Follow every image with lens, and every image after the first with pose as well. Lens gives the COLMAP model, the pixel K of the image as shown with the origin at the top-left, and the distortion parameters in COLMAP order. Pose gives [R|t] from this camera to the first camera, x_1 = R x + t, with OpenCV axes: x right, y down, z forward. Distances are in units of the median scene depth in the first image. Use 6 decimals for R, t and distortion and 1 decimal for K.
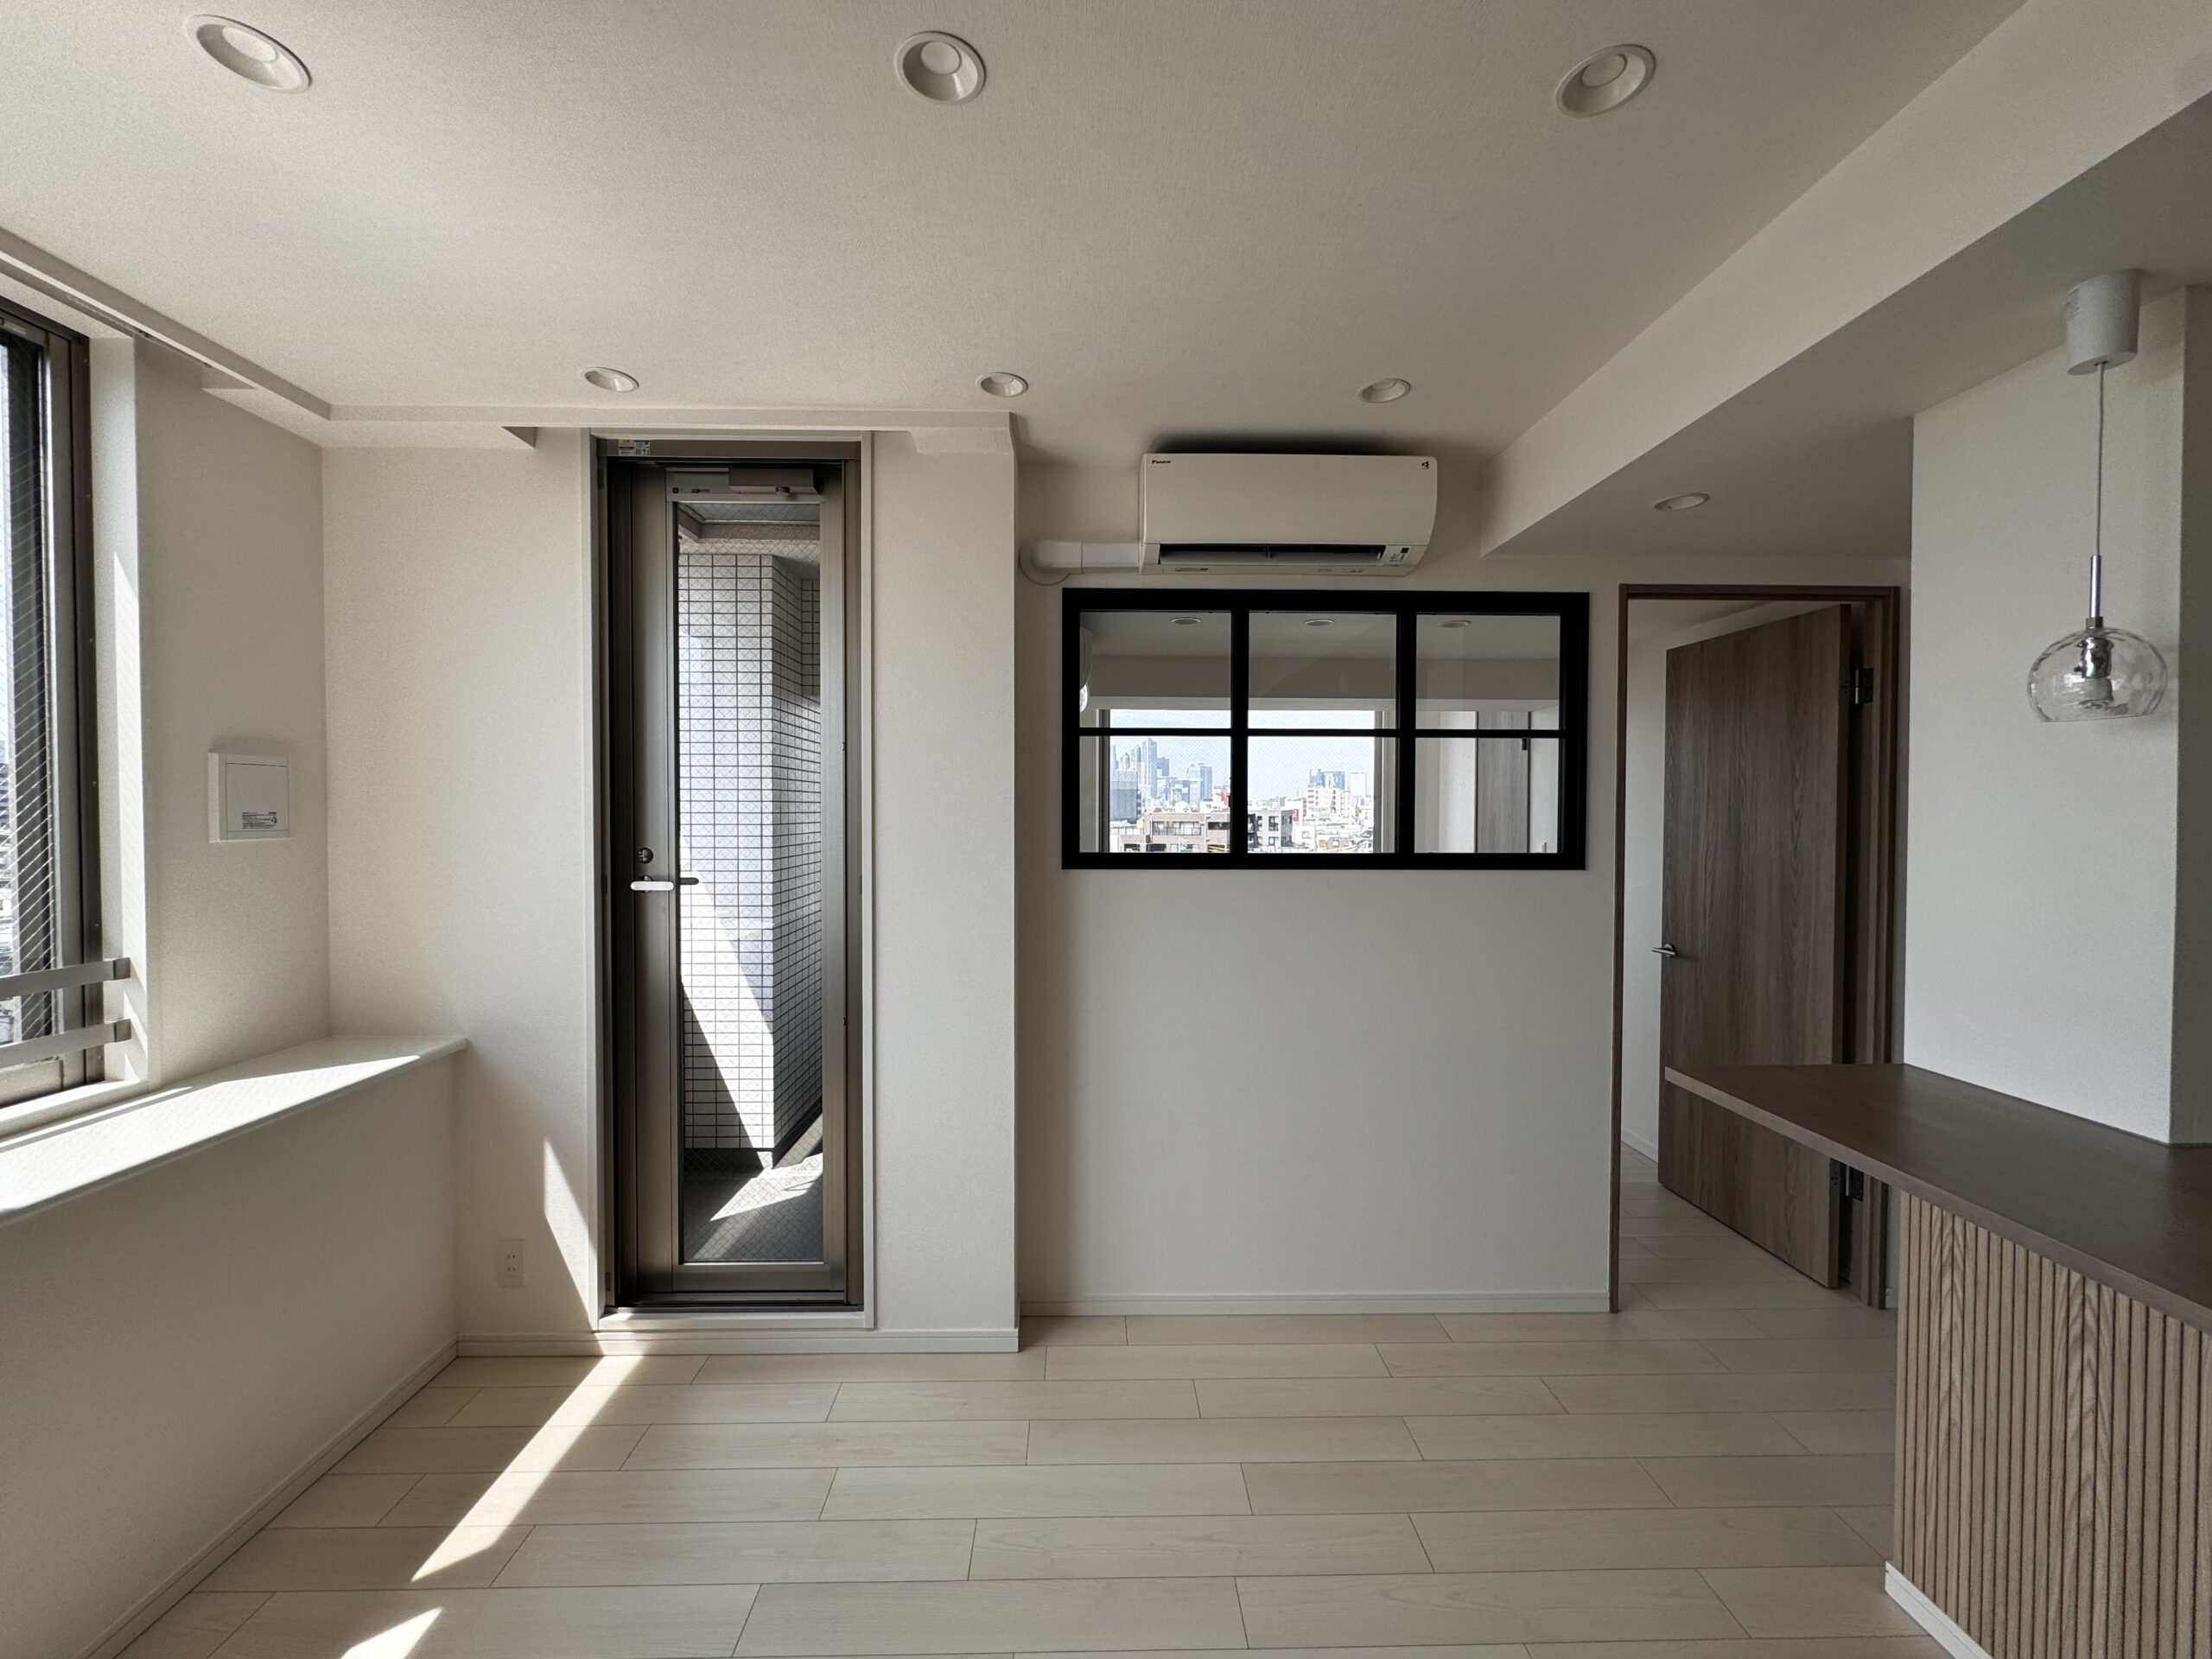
lens RADIAL K [[878.6, 0, 1106.0], [0, 878.6, 829.5], [0, 0, 1]] dist [-0.006714, 0.000164]
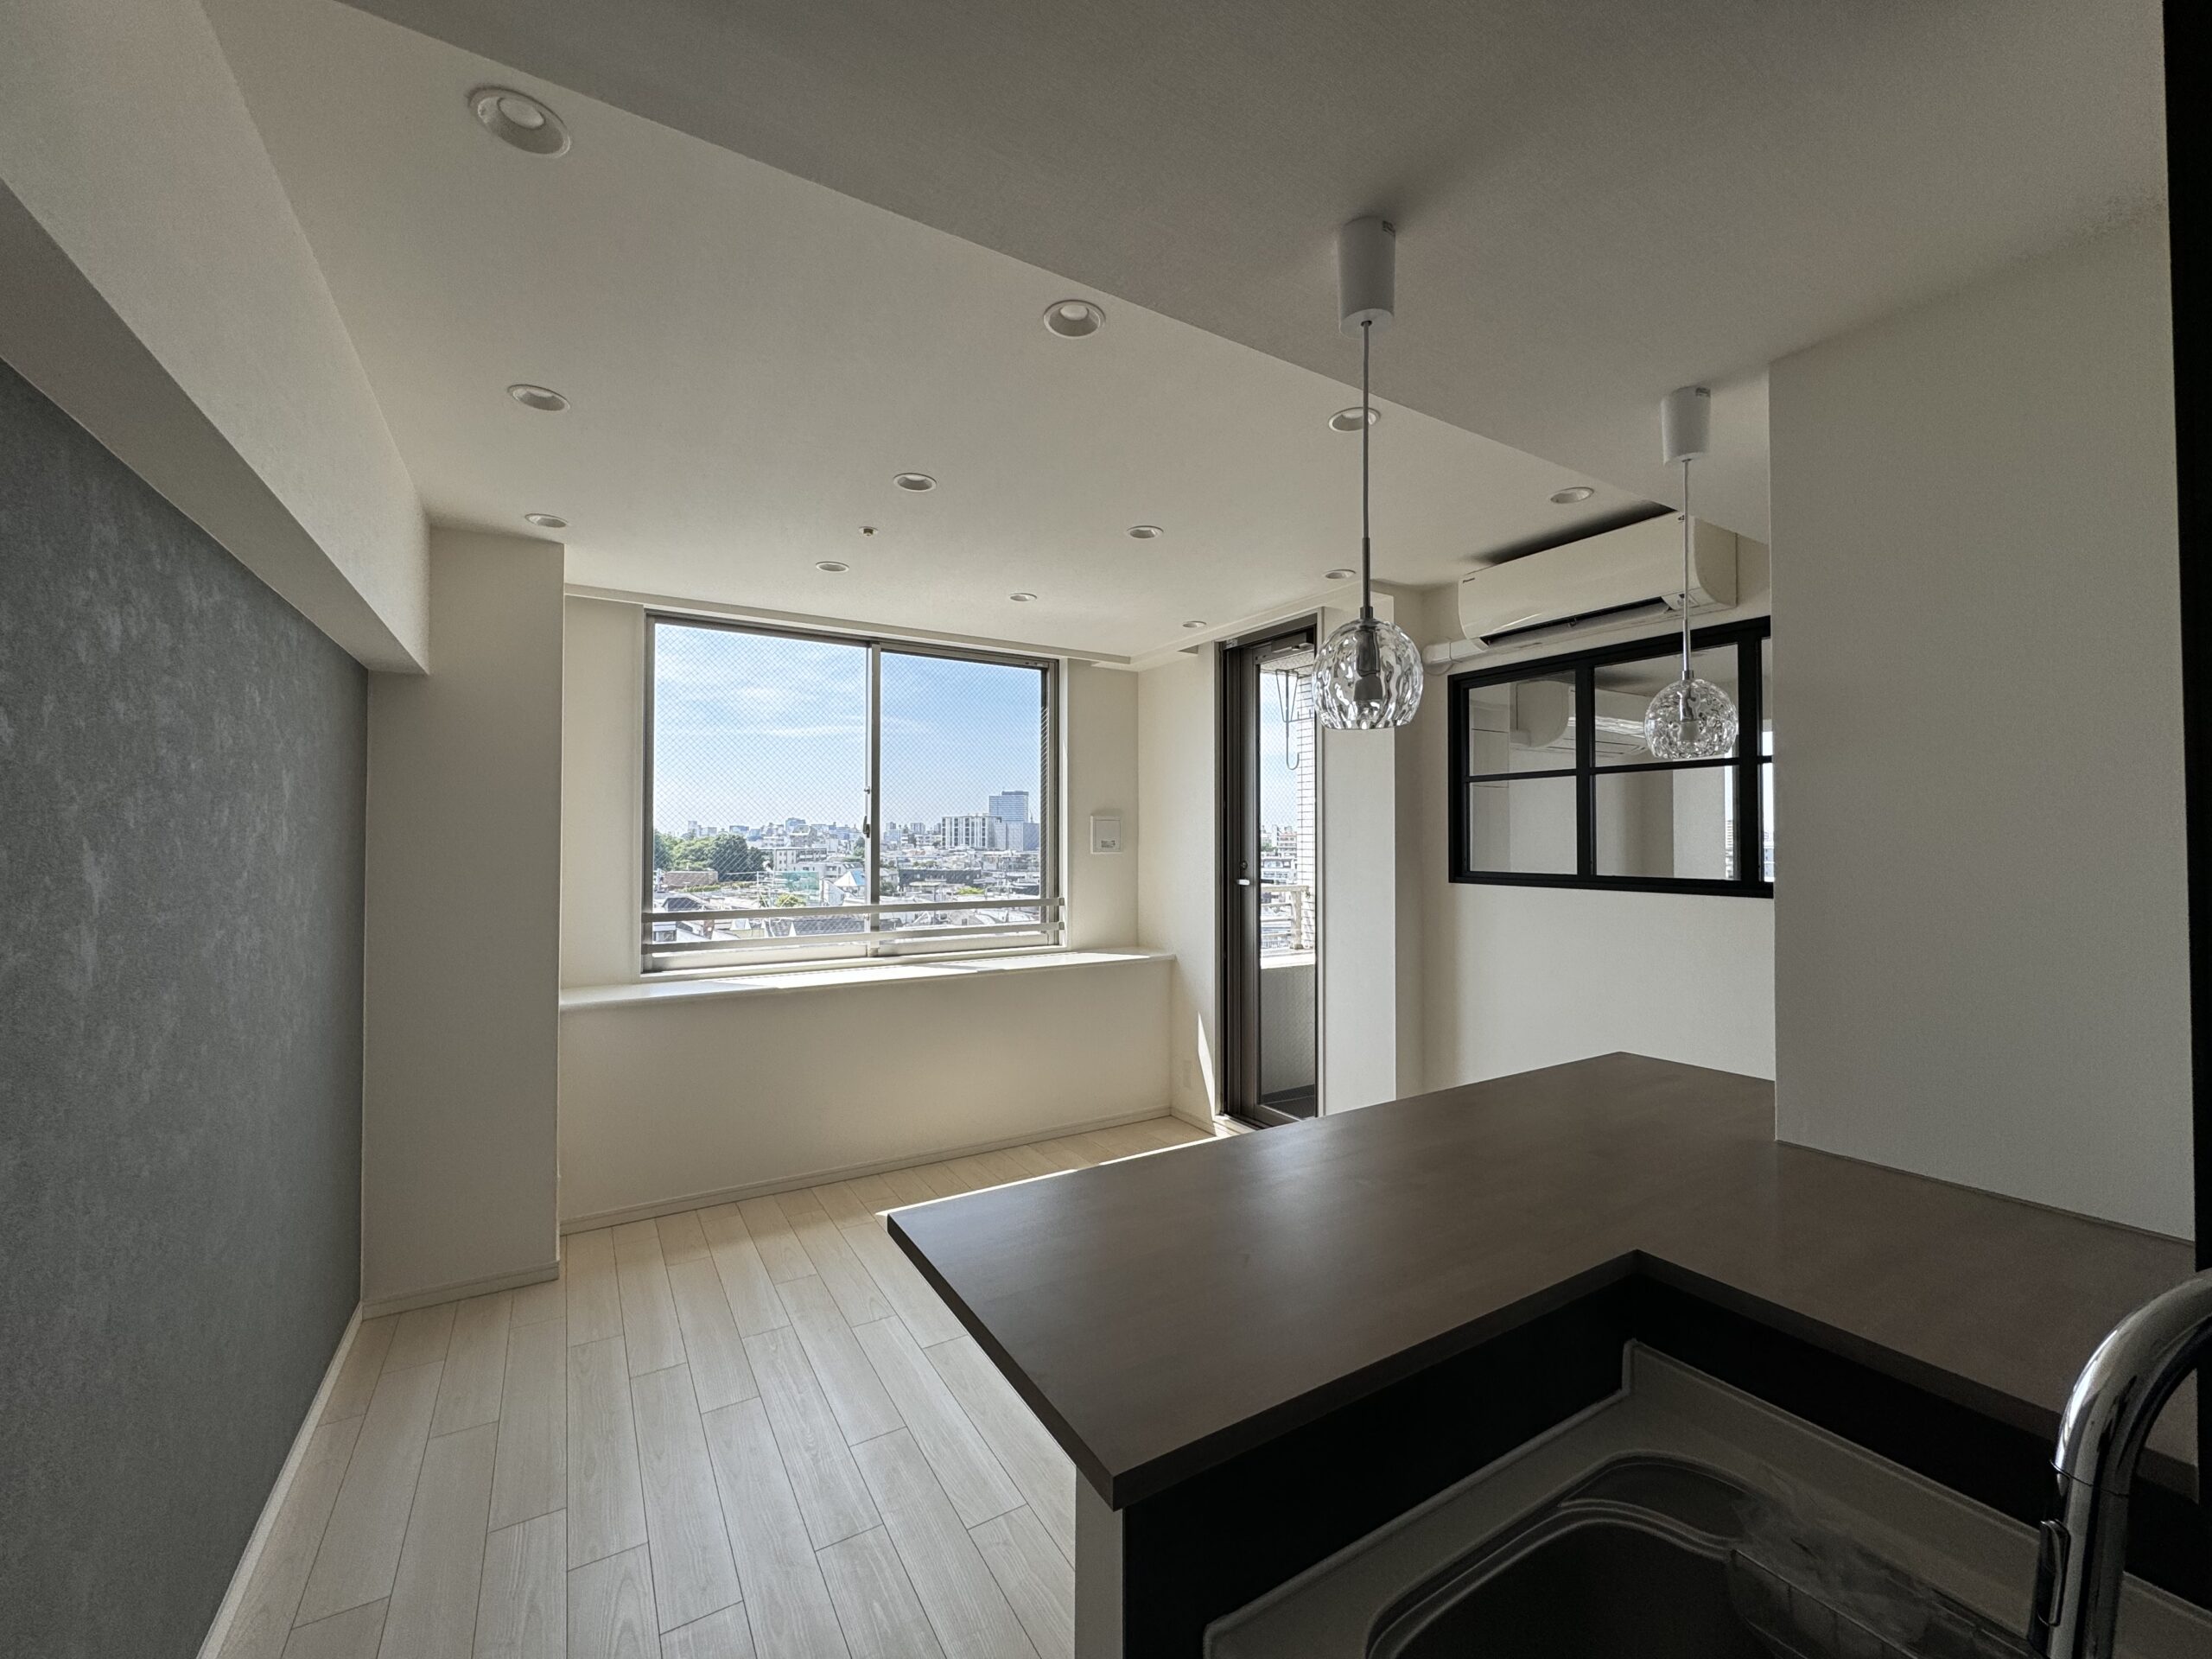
lens RADIAL K [[878.6, 0, 1106.0], [0, 878.6, 829.5], [0, 0, 1]] dist [-0.006714, 0.000164]
pose [[0.490815, -0.011481, -0.871188, 0.966546], [-0.017907, 0.999569, -0.023261, 0.004269], [0.871080, 0.027018, 0.490397, -0.132482]]
